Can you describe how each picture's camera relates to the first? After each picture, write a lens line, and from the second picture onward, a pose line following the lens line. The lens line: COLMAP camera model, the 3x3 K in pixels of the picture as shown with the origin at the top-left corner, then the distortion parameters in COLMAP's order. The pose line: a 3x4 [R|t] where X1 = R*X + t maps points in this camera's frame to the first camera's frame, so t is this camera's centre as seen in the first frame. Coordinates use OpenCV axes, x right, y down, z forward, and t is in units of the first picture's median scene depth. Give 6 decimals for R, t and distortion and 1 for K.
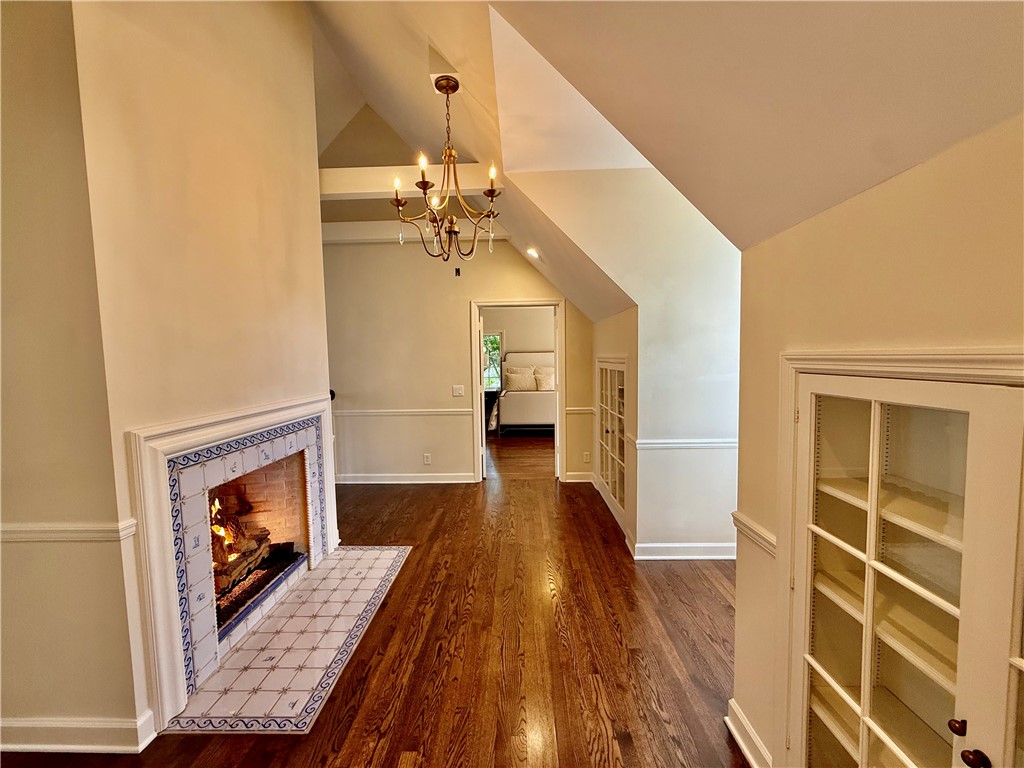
lens RADIAL K [[407.0, 0, 510.6], [0, 407.0, 383.2], [0, 0, 1]] dist [0.000306, 0.001144]
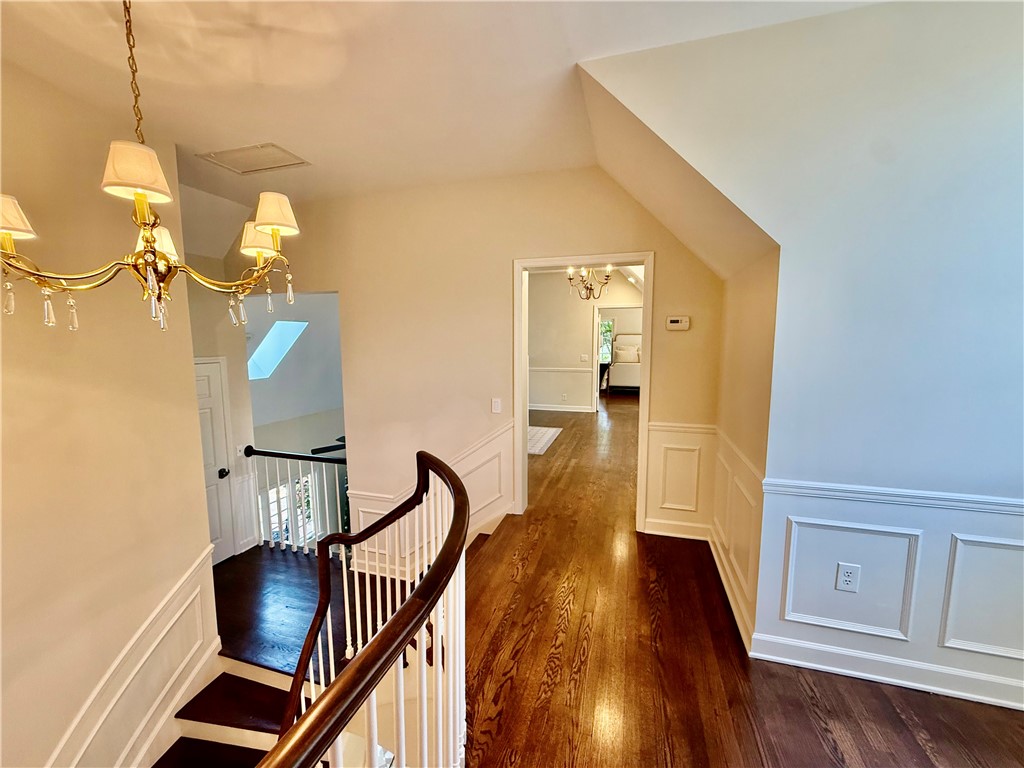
lens RADIAL K [[407.0, 0, 514.5], [0, 407.0, 382.4], [0, 0, 1]] dist [0.000306, 0.001144]
pose [[0.965079, 0.043468, -0.258326, 0.021802], [-0.030968, 0.998153, 0.052264, 0.026207], [0.260121, -0.042439, 0.964643, -0.462022]]
